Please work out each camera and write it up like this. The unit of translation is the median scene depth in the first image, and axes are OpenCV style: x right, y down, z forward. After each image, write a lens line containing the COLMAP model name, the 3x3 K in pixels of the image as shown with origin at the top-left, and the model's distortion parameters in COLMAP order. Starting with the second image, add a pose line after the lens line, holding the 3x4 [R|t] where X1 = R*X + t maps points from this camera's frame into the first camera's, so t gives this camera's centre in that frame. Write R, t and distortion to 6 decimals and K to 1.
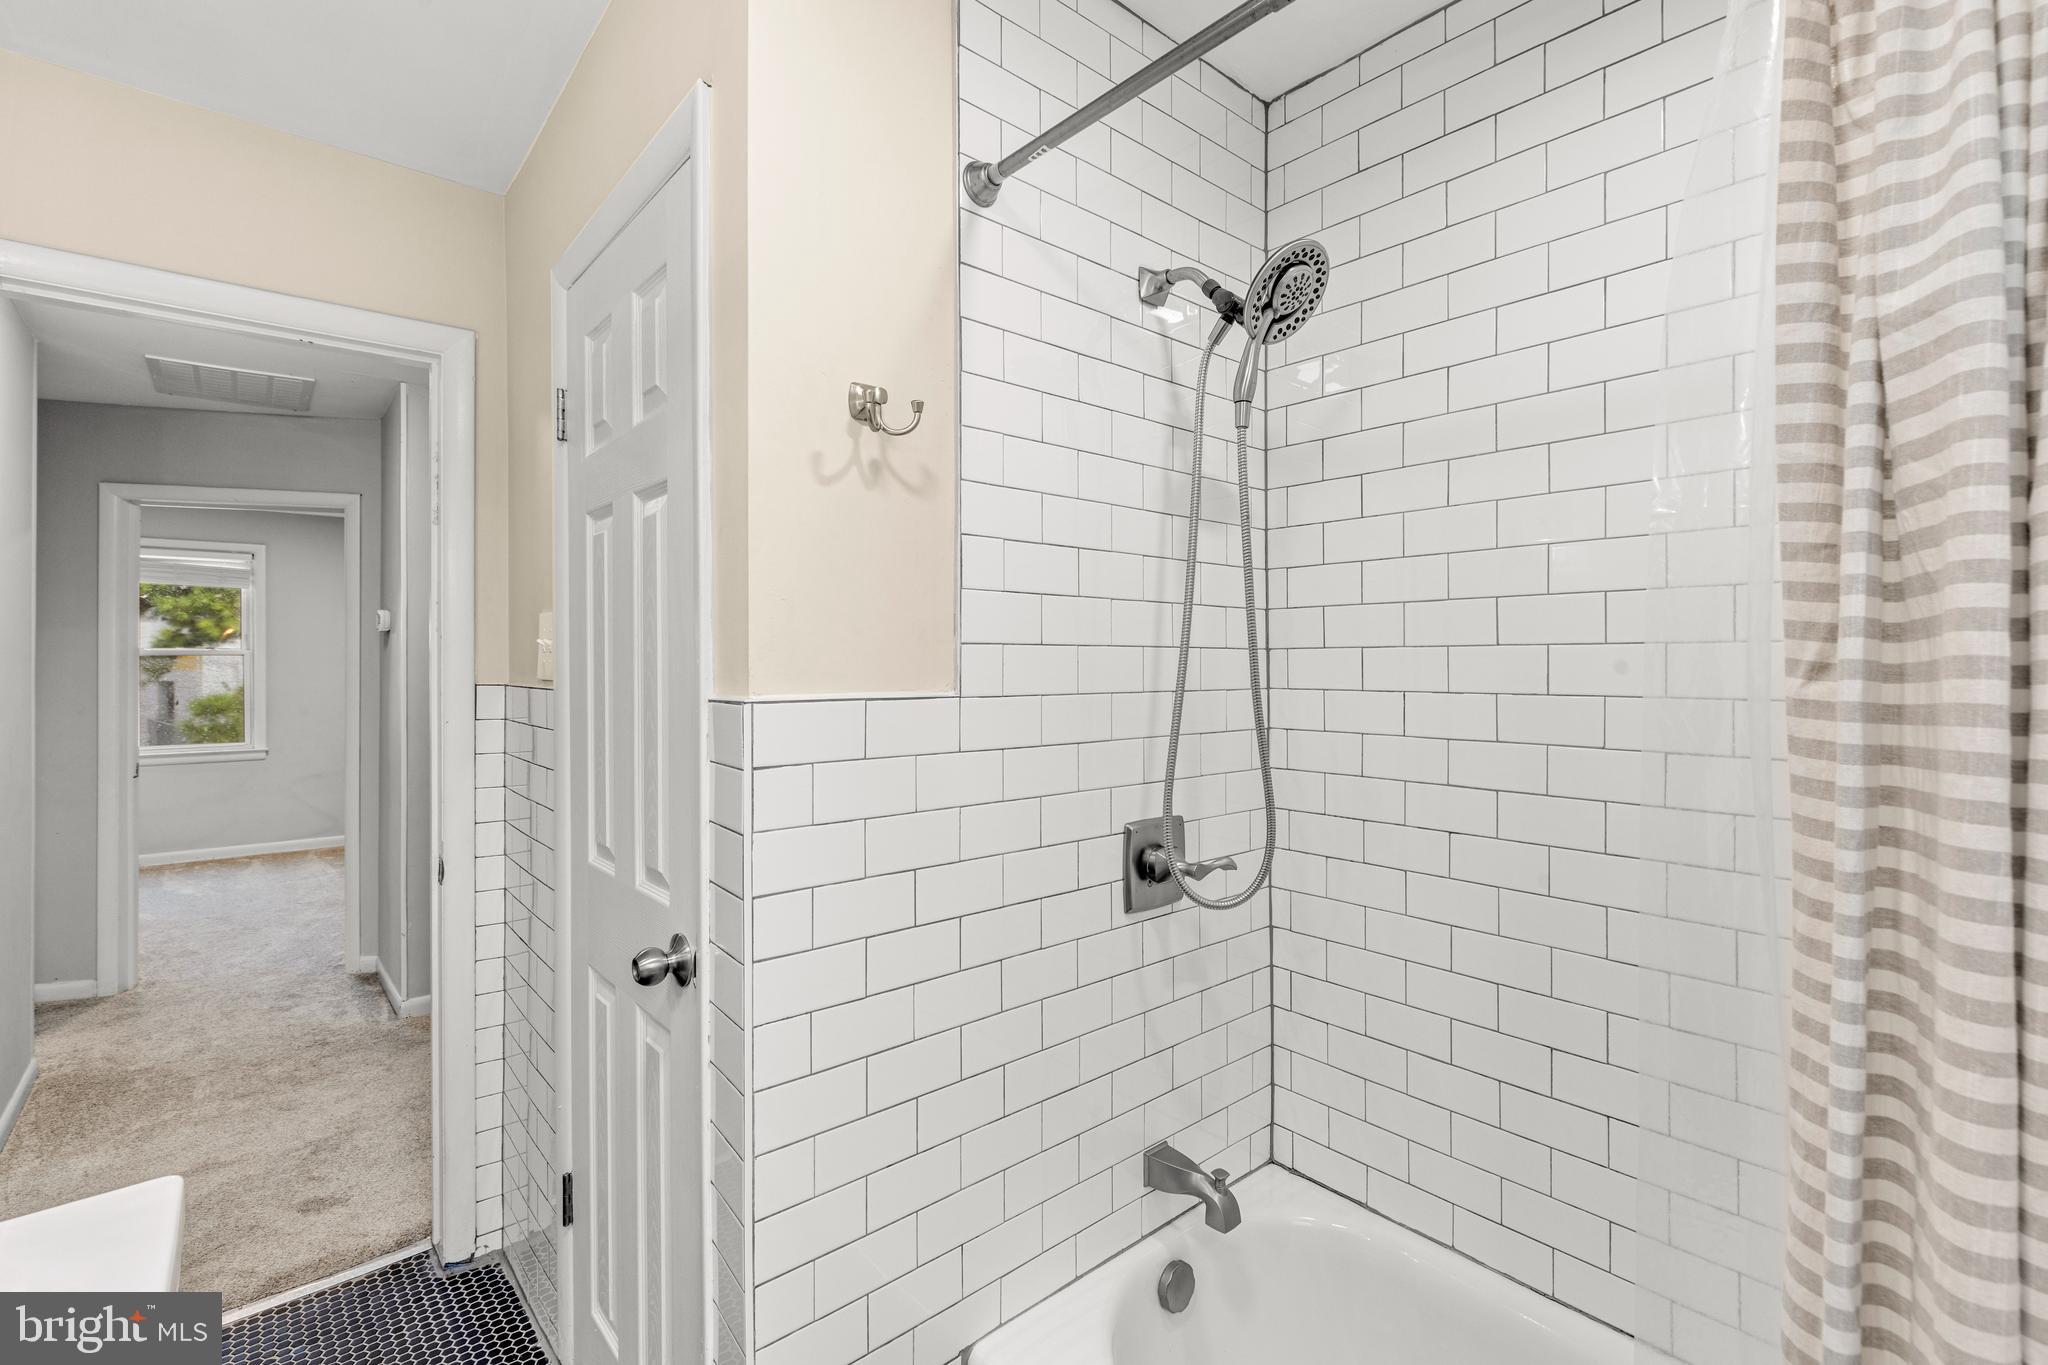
lens RADIAL K [[914.9, 0, 1031.3], [0, 914.9, 677.5], [0, 0, 1]] dist [0.006475, -0.001196]
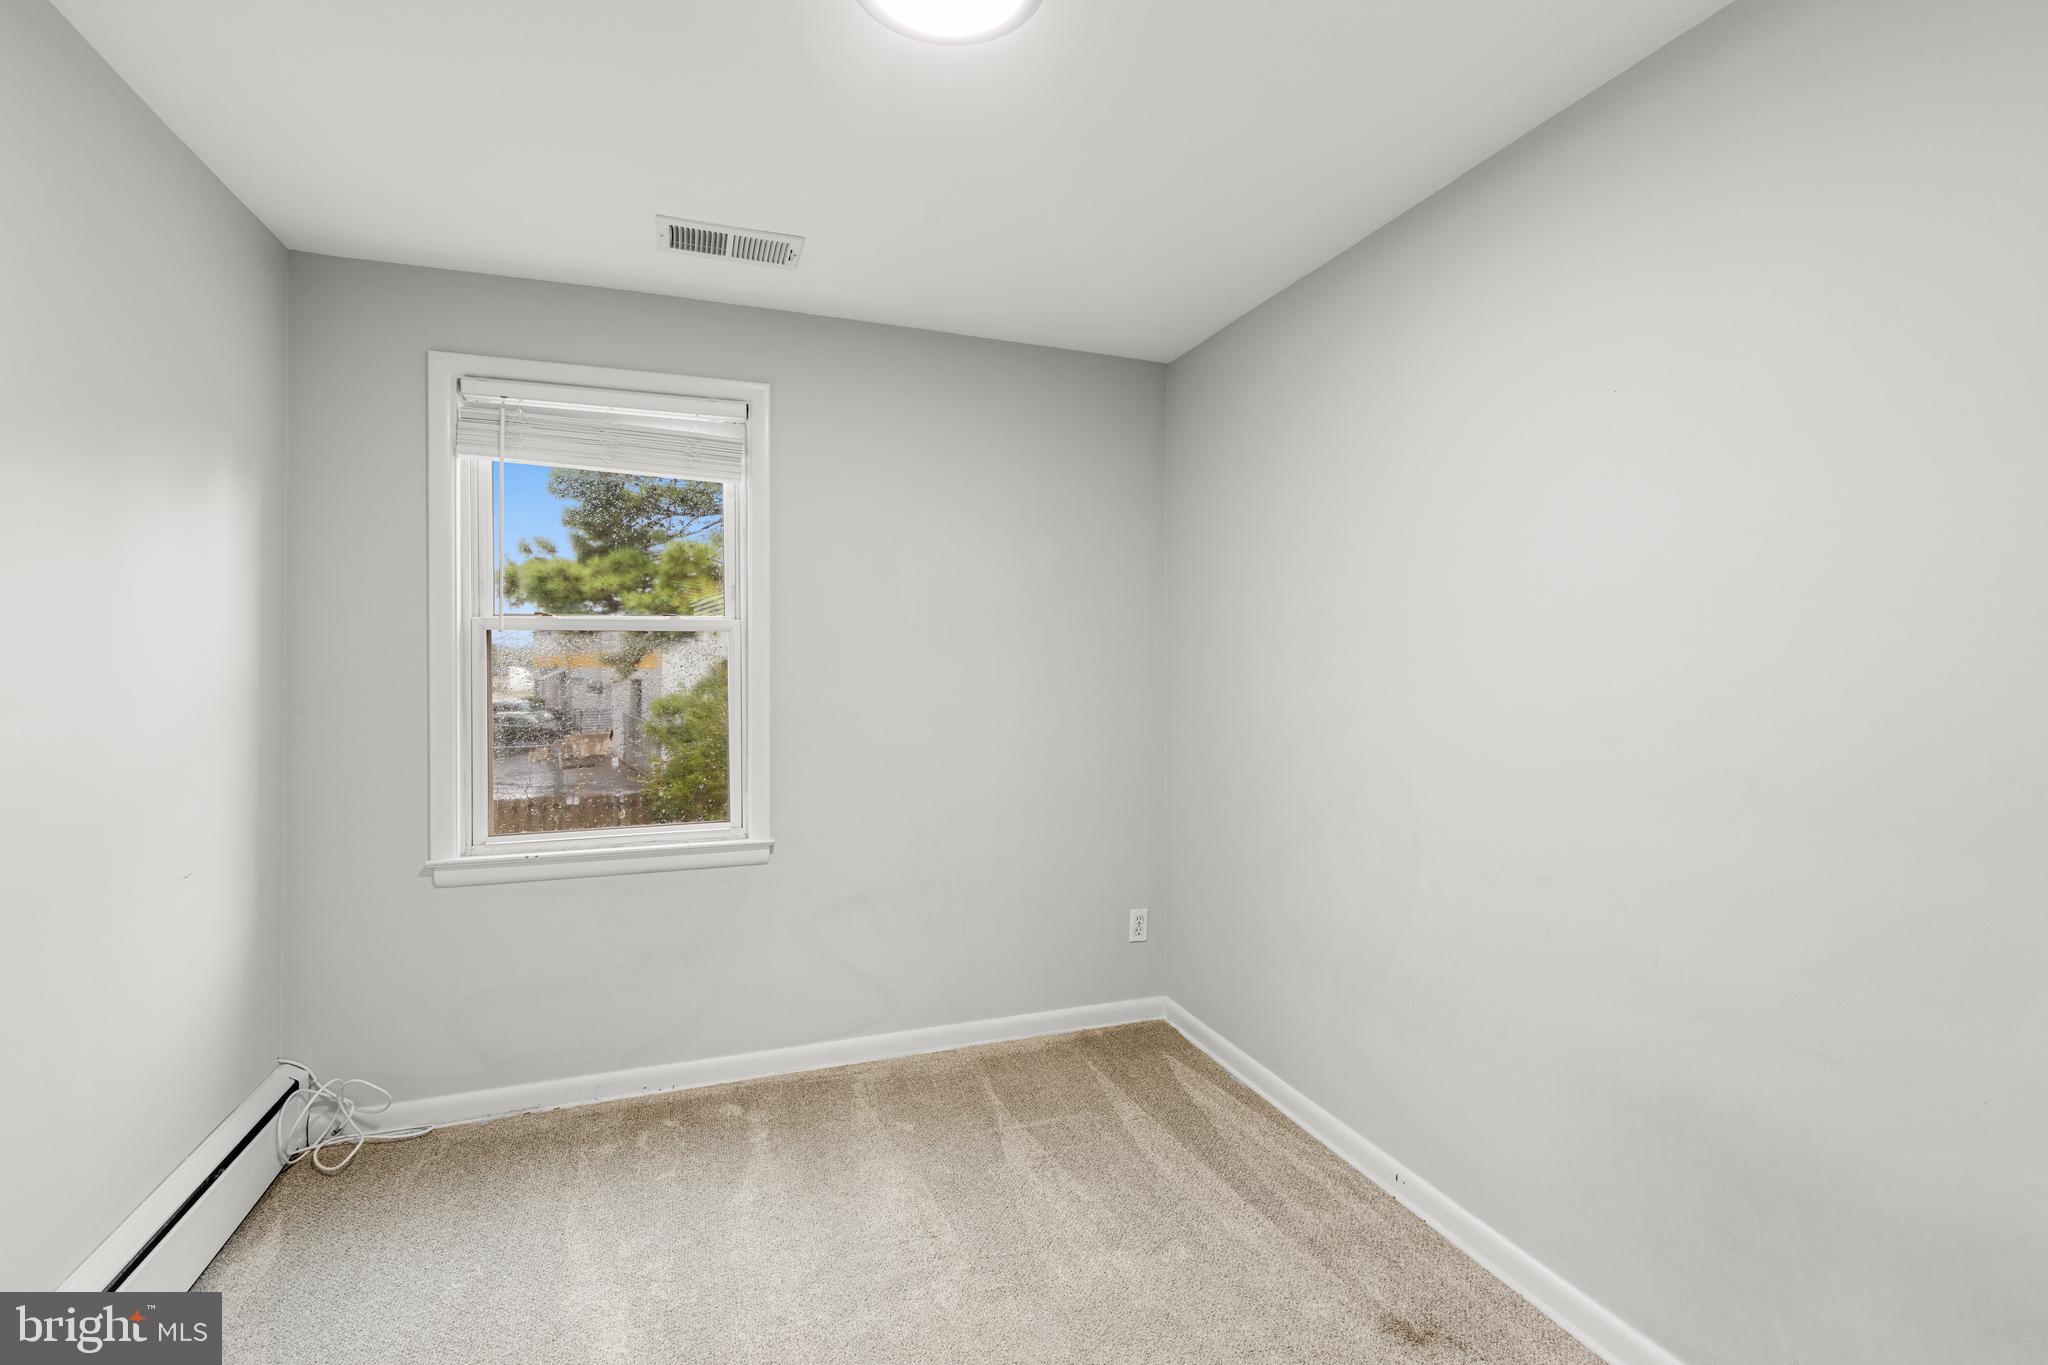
lens RADIAL K [[914.9, 0, 1031.3], [0, 914.9, 677.5], [0, 0, 1]] dist [0.006475, -0.001196]
pose [[0.938878, 0.004216, -0.344224, -0.550248], [-0.004289, 0.999991, 0.000550, -0.000990], [0.344223, 0.000960, 0.938887, 0.615129]]
